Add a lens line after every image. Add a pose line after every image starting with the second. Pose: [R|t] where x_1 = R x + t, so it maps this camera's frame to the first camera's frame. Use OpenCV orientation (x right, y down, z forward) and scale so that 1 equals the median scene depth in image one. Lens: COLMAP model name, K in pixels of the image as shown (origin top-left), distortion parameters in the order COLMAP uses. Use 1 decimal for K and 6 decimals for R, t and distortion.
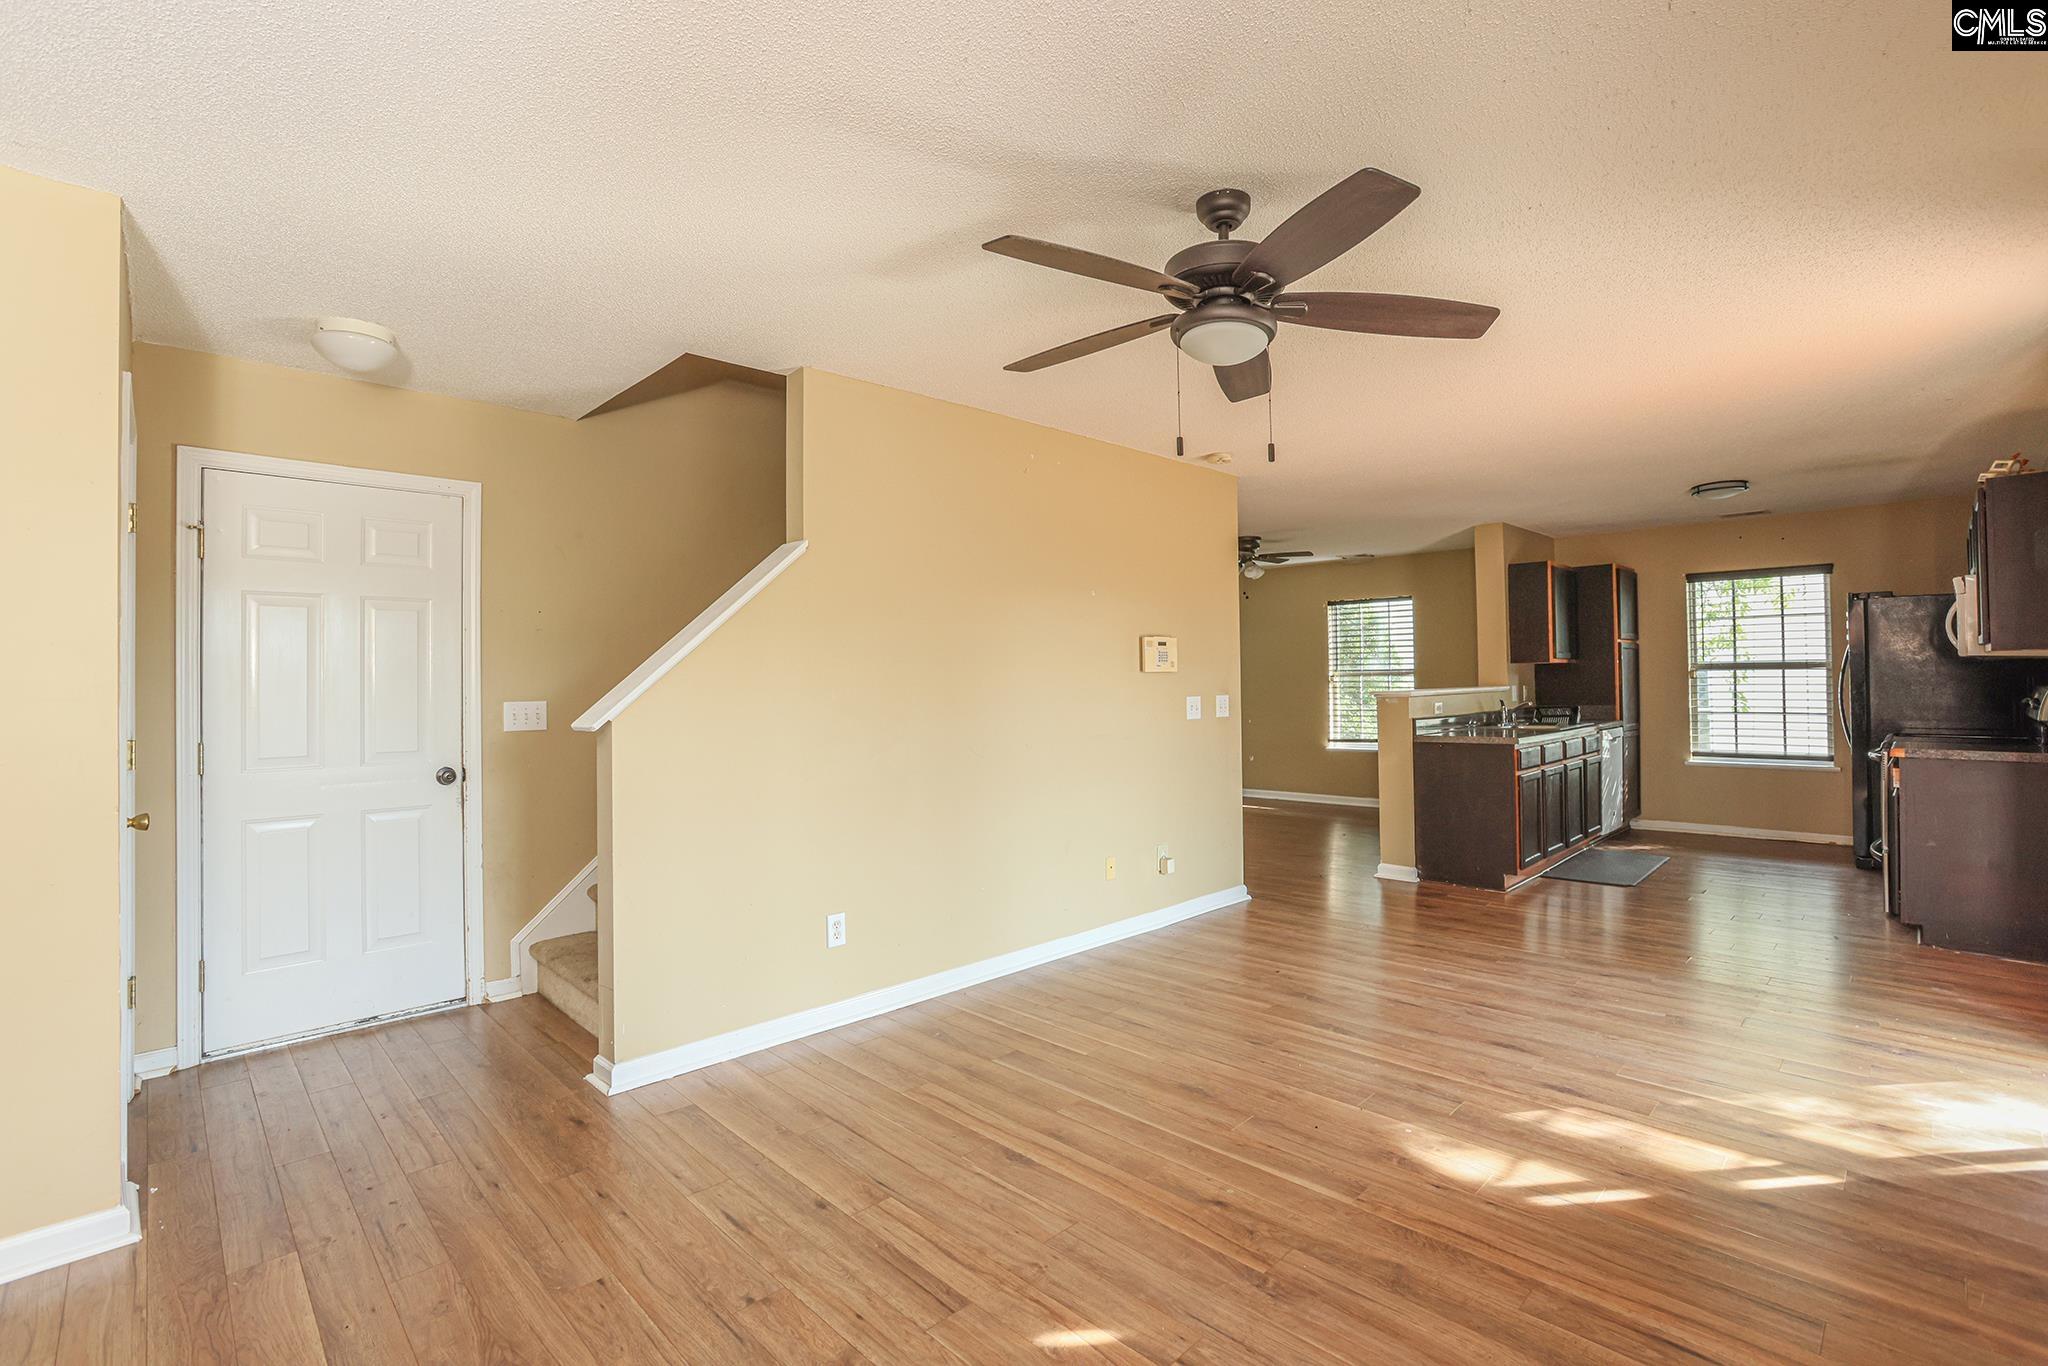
lens RADIAL K [[932.9, 0, 1027.6], [0, 932.9, 671.7], [0, 0, 1]] dist [-0.077390, 0.031847]
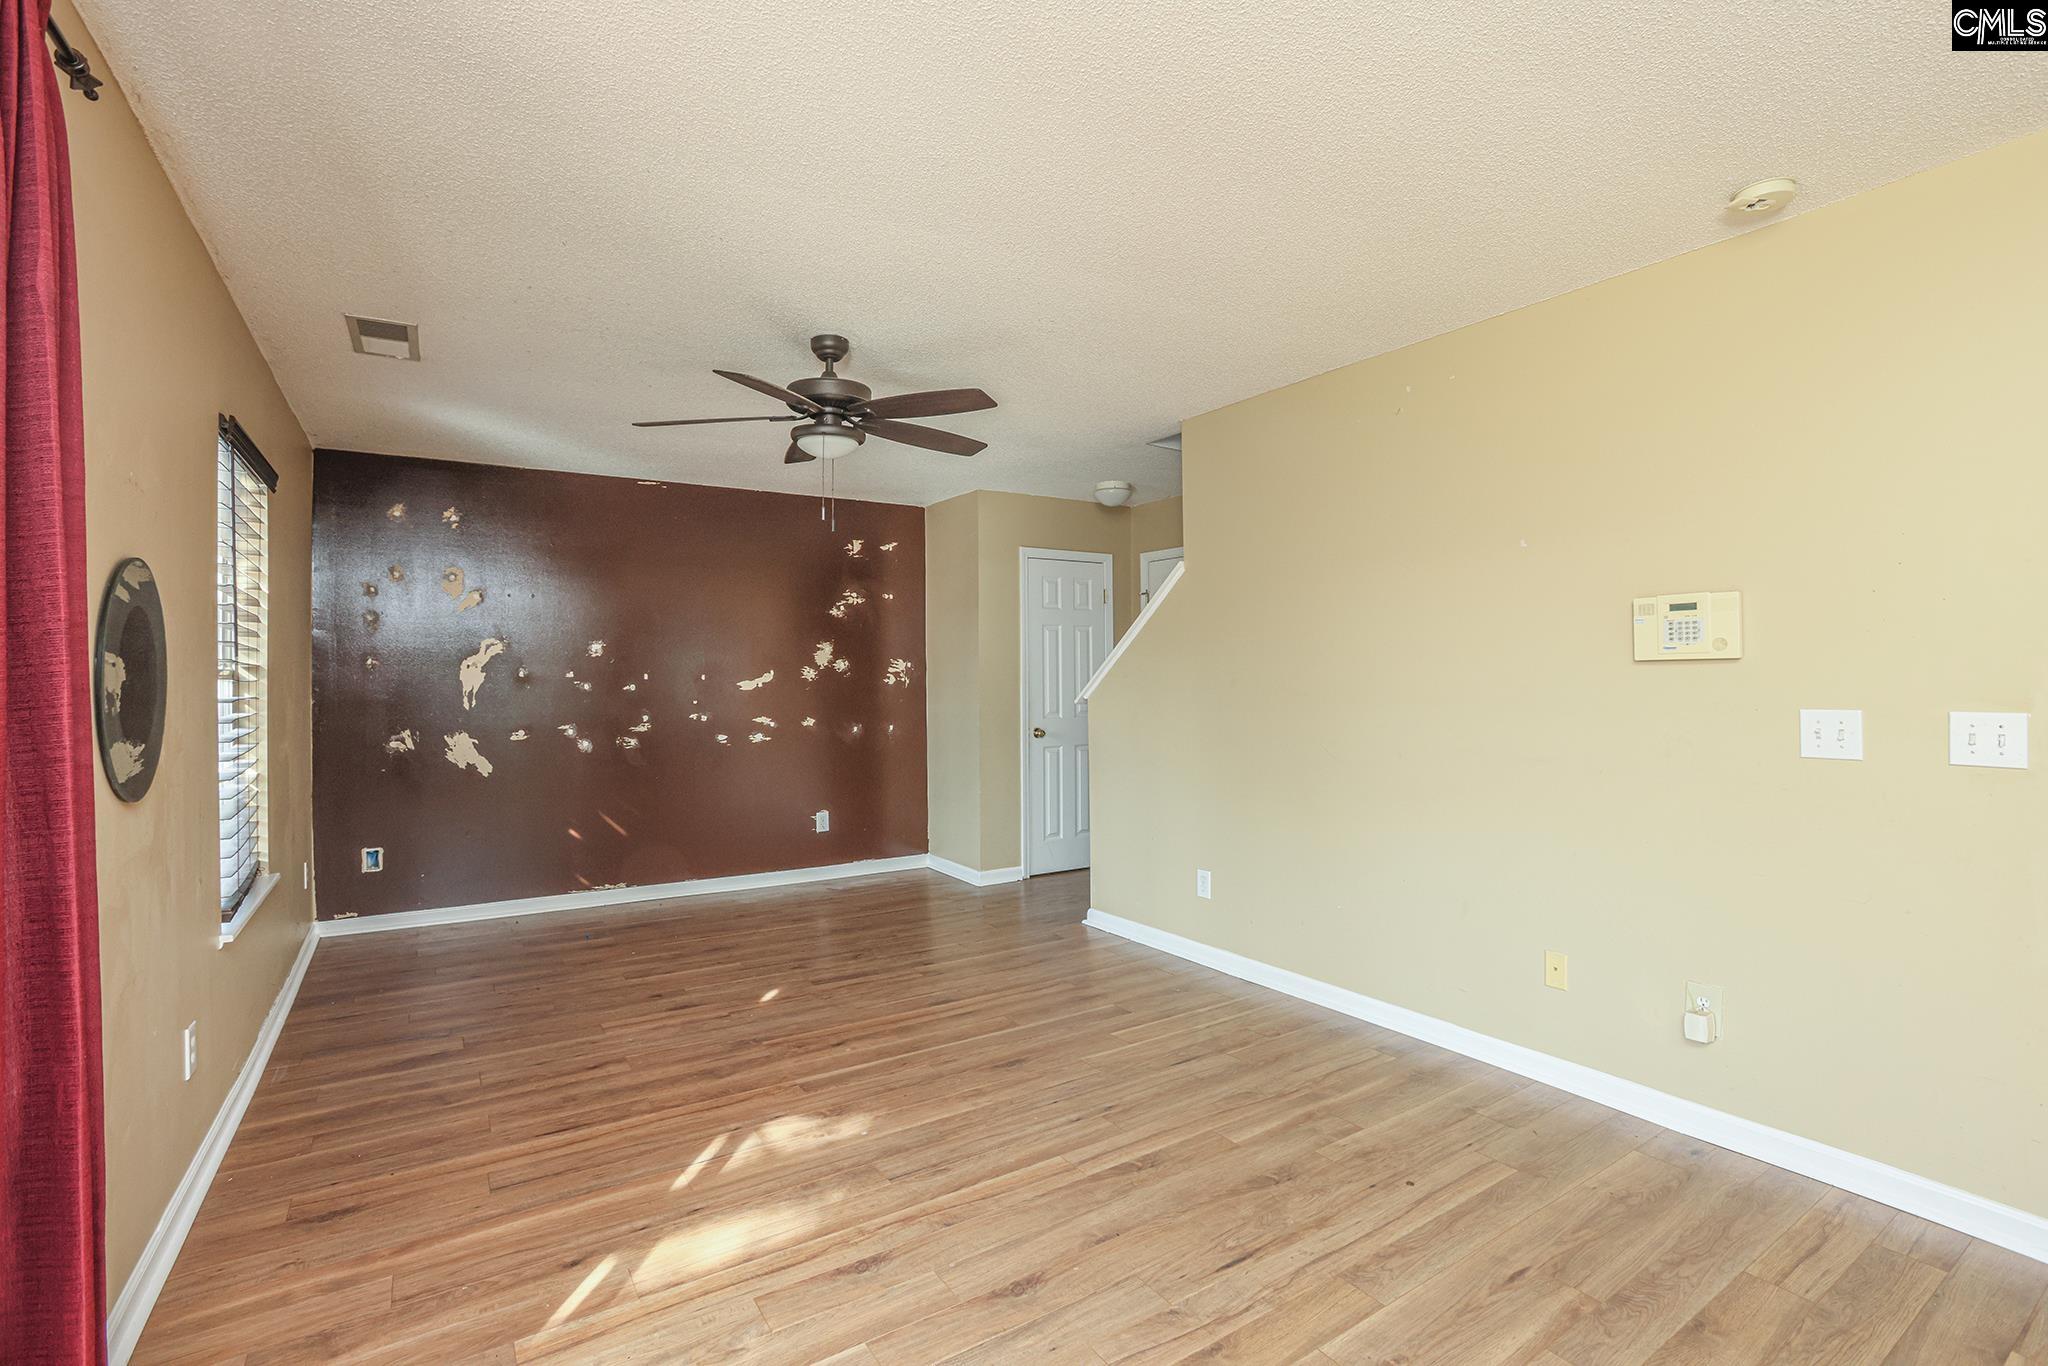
lens RADIAL K [[932.9, 0, 1027.6], [0, 932.9, 671.7], [0, 0, 1]] dist [-0.077390, 0.031847]
pose [[-0.194658, 0.008448, -0.980835, 1.071161], [0.021372, 0.999762, 0.004370, -0.004415], [0.980638, -0.020111, -0.194792, 1.079451]]
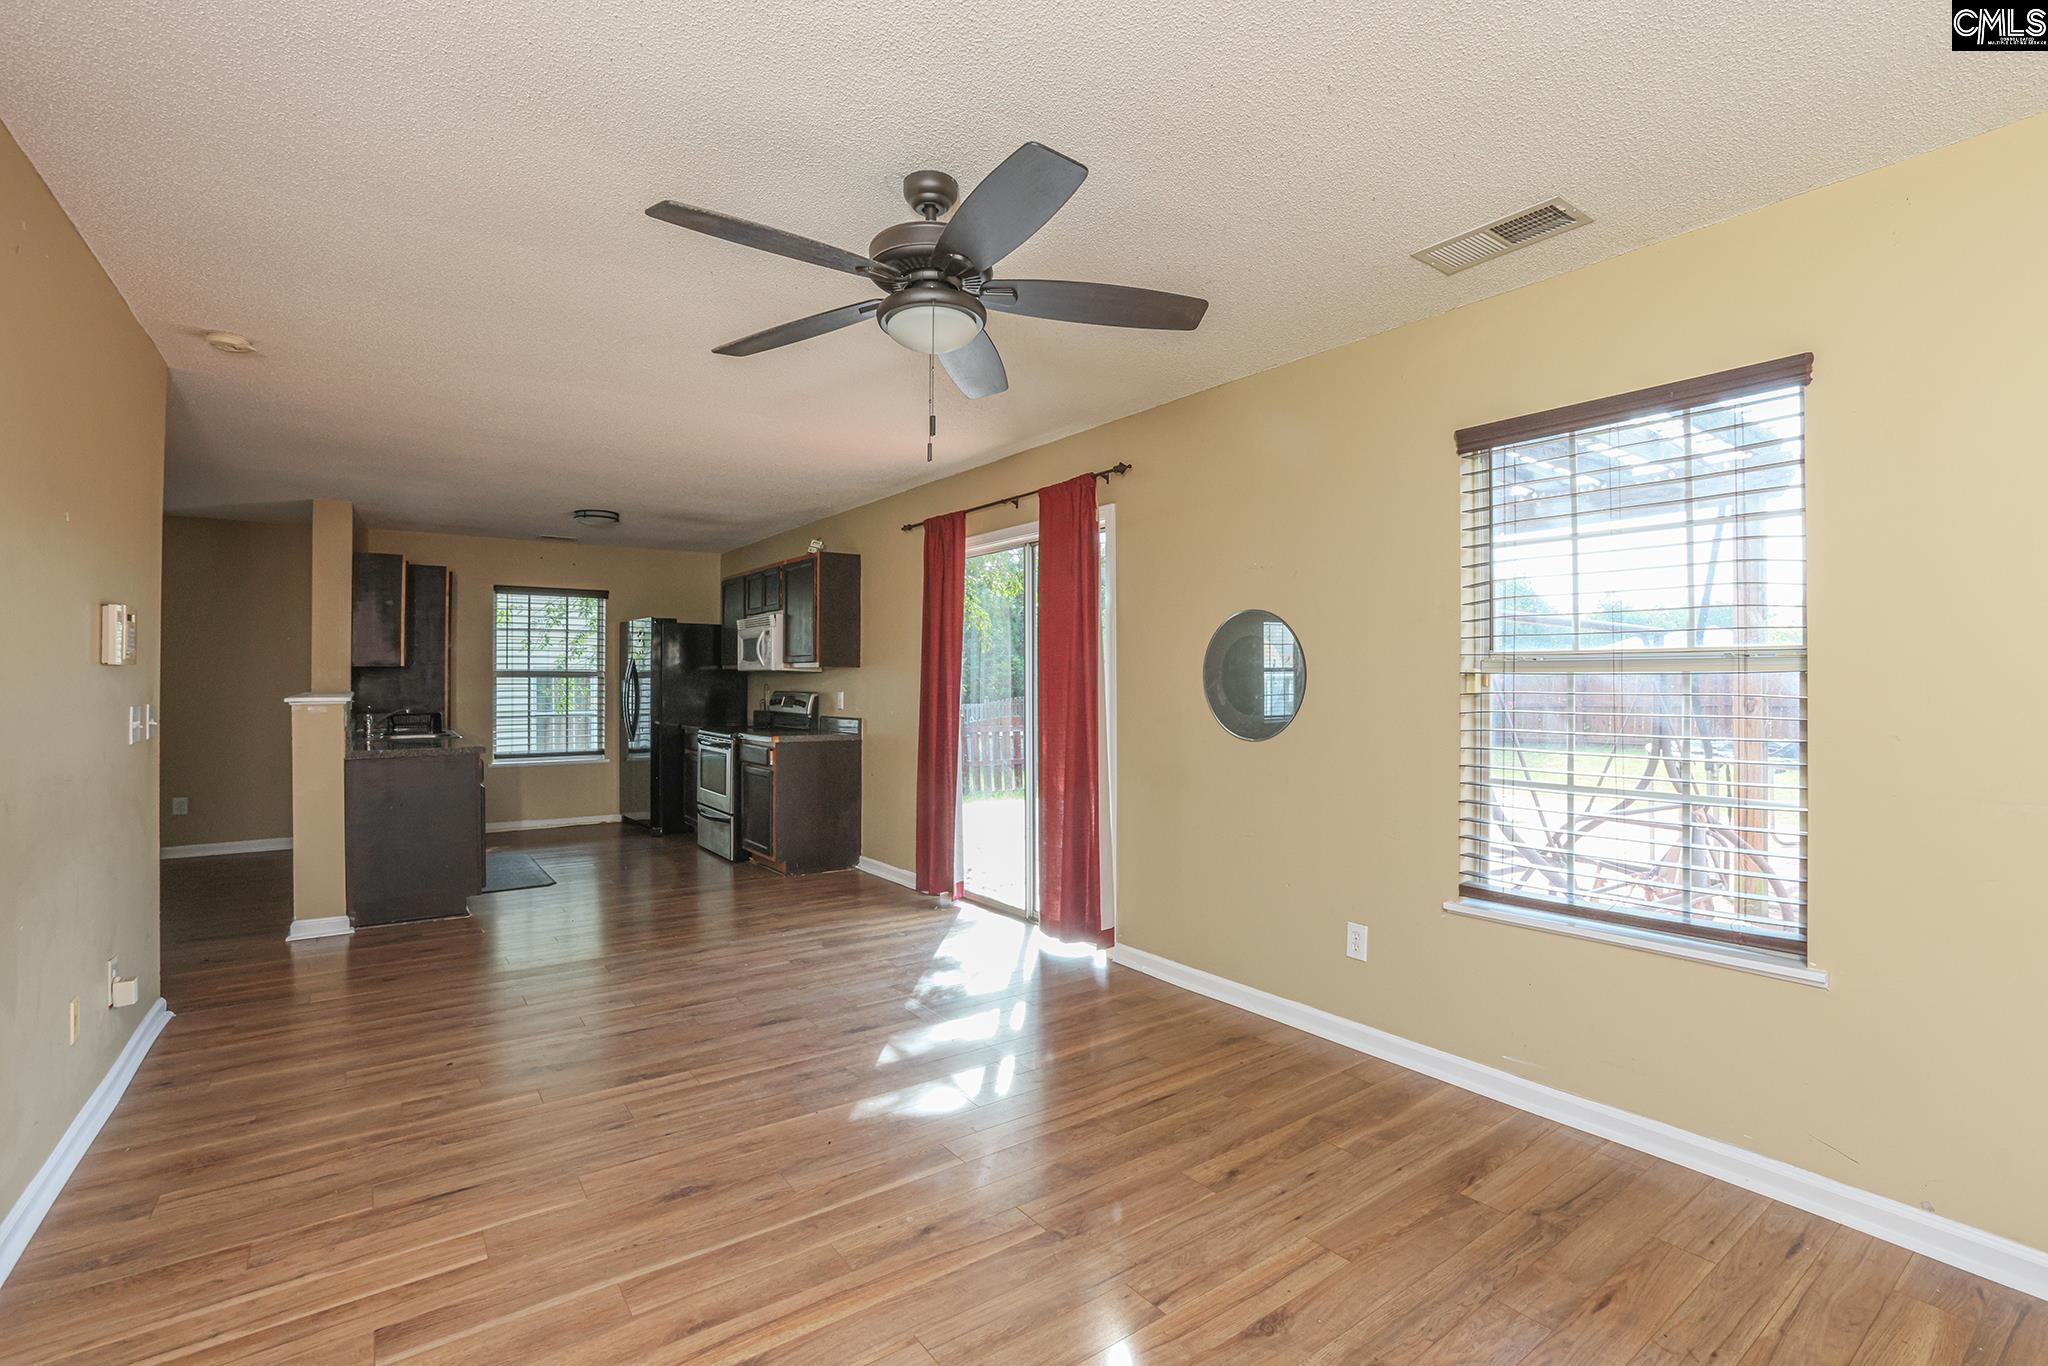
lens RADIAL K [[932.9, 0, 1027.6], [0, 932.9, 671.7], [0, 0, 1]] dist [-0.077390, 0.031847]
pose [[0.143559, 0.021532, 0.989408, -0.493211], [-0.012599, 0.999722, -0.019929, 0.012592], [-0.989562, -0.009605, 0.143790, 0.519274]]
